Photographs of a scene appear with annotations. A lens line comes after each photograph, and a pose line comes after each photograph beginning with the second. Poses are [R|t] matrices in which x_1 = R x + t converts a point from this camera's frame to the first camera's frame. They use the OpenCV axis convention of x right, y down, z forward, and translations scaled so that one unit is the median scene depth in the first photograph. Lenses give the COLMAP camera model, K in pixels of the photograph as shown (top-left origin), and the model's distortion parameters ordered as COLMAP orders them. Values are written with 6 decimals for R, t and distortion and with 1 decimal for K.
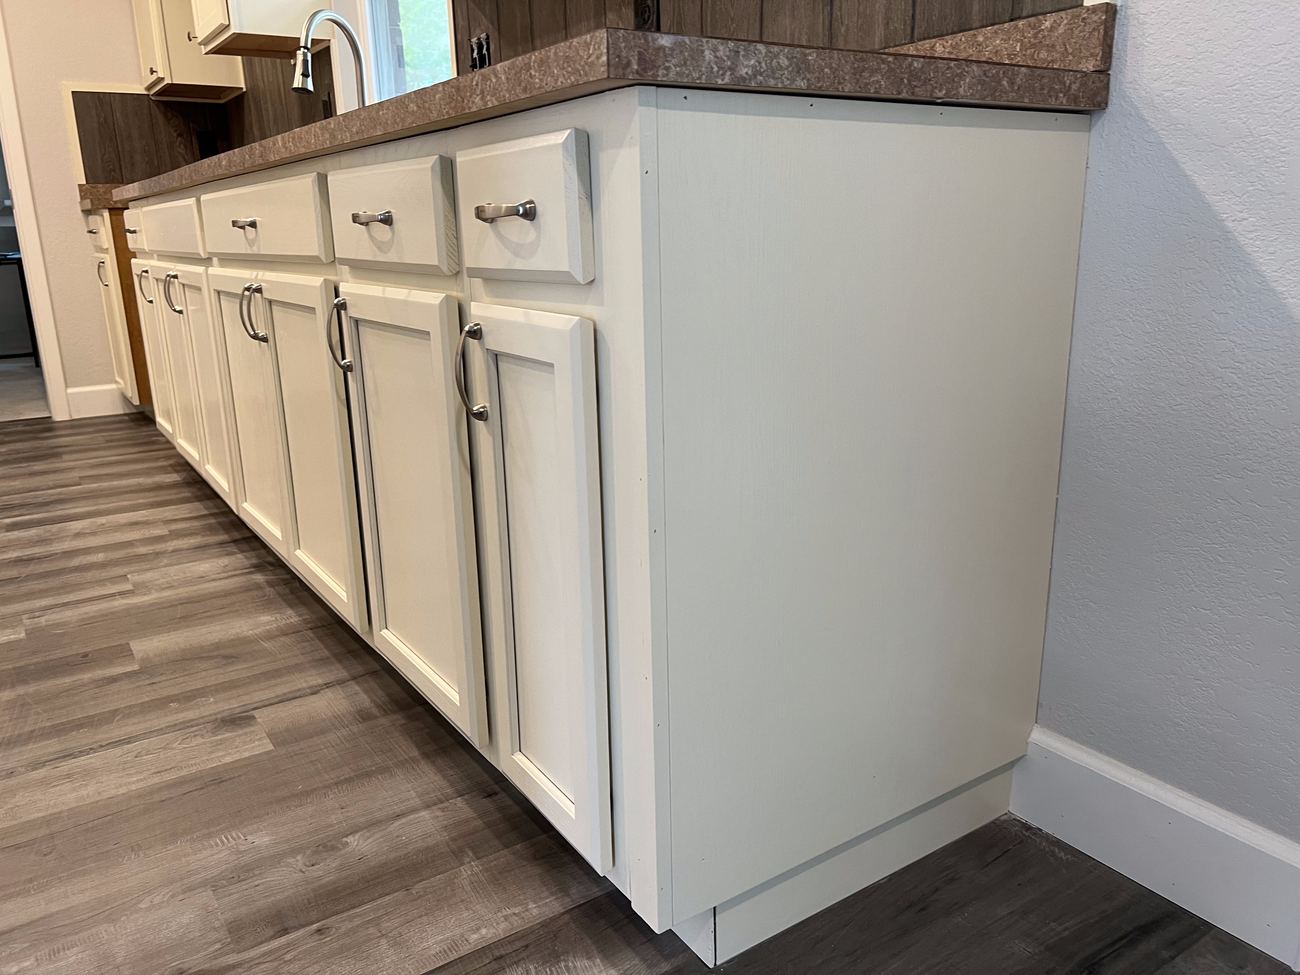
lens RADIAL K [[988.6, 0, 650.0], [0, 988.6, 487.5], [0, 0, 1]] dist [-0.002731, -0.003210]
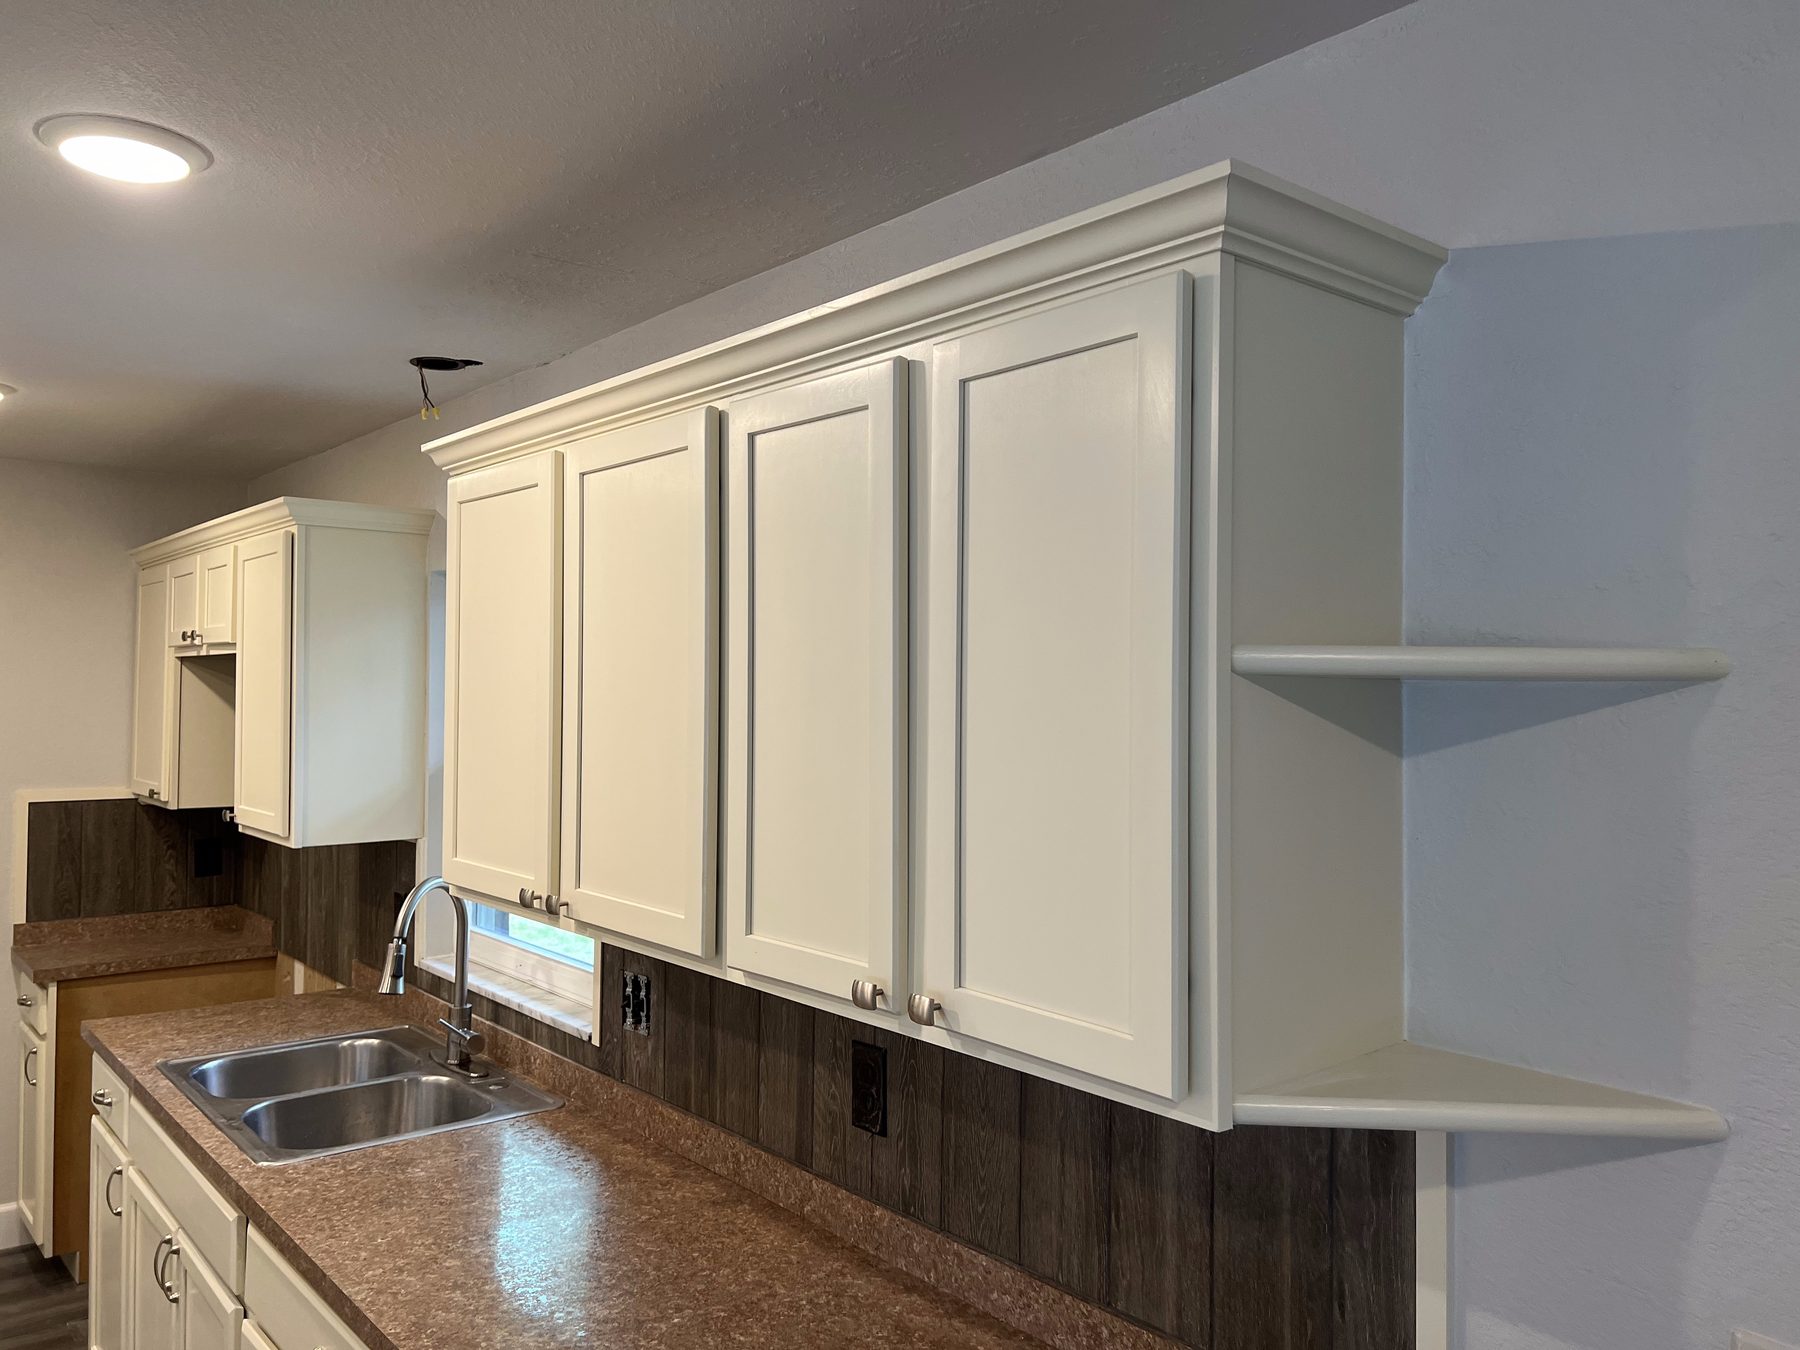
lens RADIAL K [[1401.5, 0, 900.0], [0, 1401.5, 675.0], [0, 0, 1]] dist [0.009905, 0.002236]
pose [[0.995206, 0.035874, 0.090985, -0.042806], [-0.009452, 0.961222, -0.275614, -0.220737], [-0.097344, 0.273432, 0.956953, -0.093903]]
